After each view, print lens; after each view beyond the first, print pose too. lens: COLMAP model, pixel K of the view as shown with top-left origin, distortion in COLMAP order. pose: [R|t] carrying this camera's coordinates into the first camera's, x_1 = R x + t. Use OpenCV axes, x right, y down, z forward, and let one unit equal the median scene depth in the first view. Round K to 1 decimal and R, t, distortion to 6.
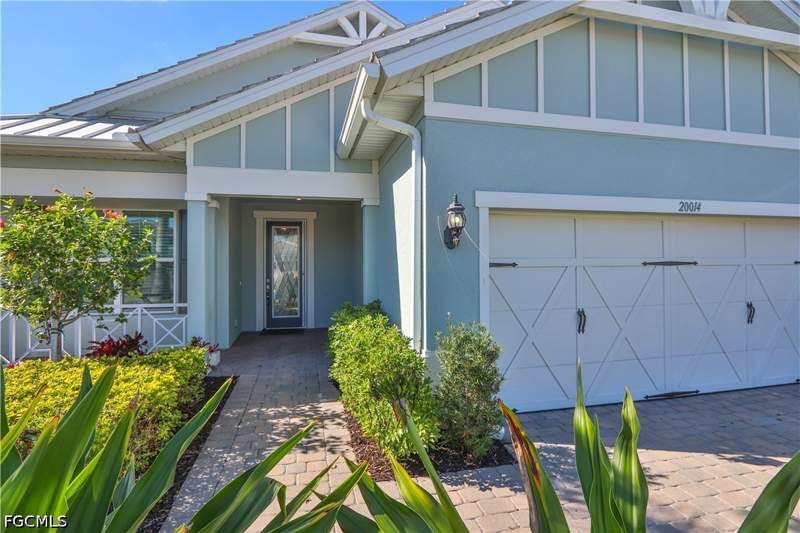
lens RADIAL K [[432.9, 0, 413.1], [0, 432.9, 264.4], [0, 0, 1]] dist [-0.015594, 0.002196]
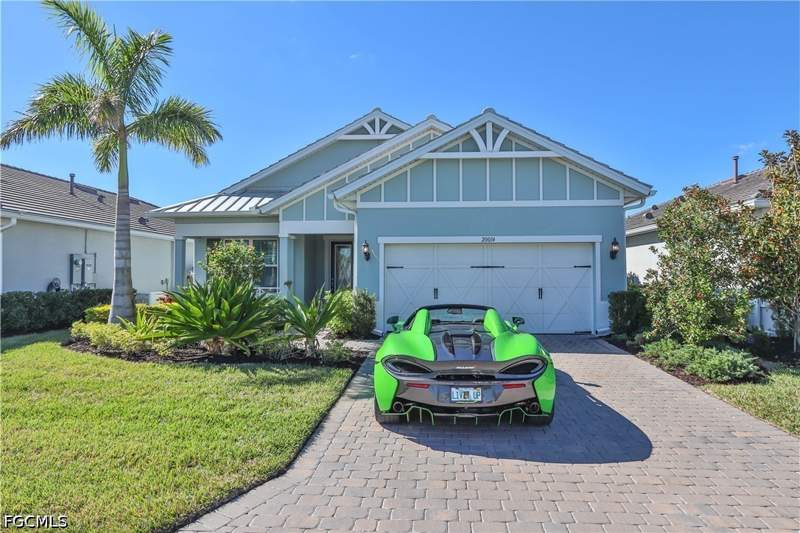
lens RADIAL K [[523.4, 0, 401.3], [0, 523.4, 266.2], [0, 0, 1]] dist [-0.017744, 0.010425]
pose [[0.949453, 0.000040, -0.313910, 0.935075], [-0.003453, 0.999941, -0.010315, 0.019654], [0.313891, 0.010878, 0.949397, -1.375412]]
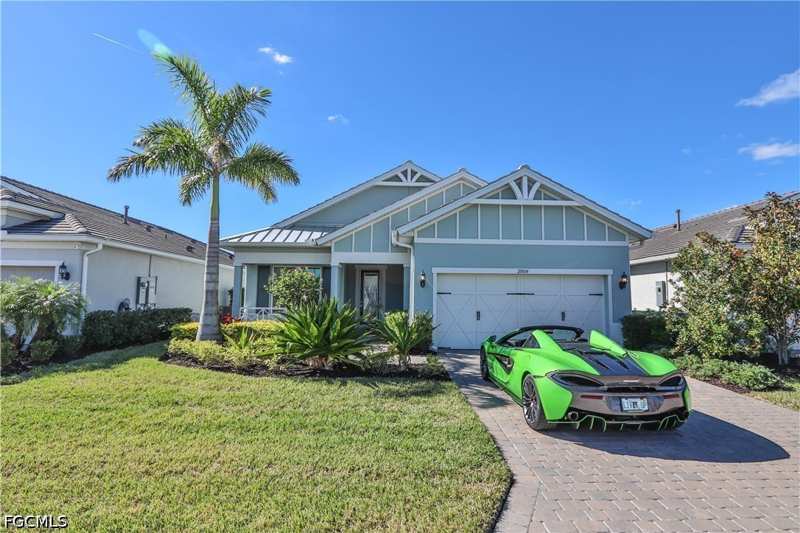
lens RADIAL K [[432.9, 0, 404.5], [0, 432.9, 264.8], [0, 0, 1]] dist [-0.015594, 0.002196]
pose [[0.976092, 0.000188, -0.217359, 0.465134], [-0.016338, 0.997234, -0.072507, 0.020315], [0.216744, 0.074325, 0.973395, -1.455444]]
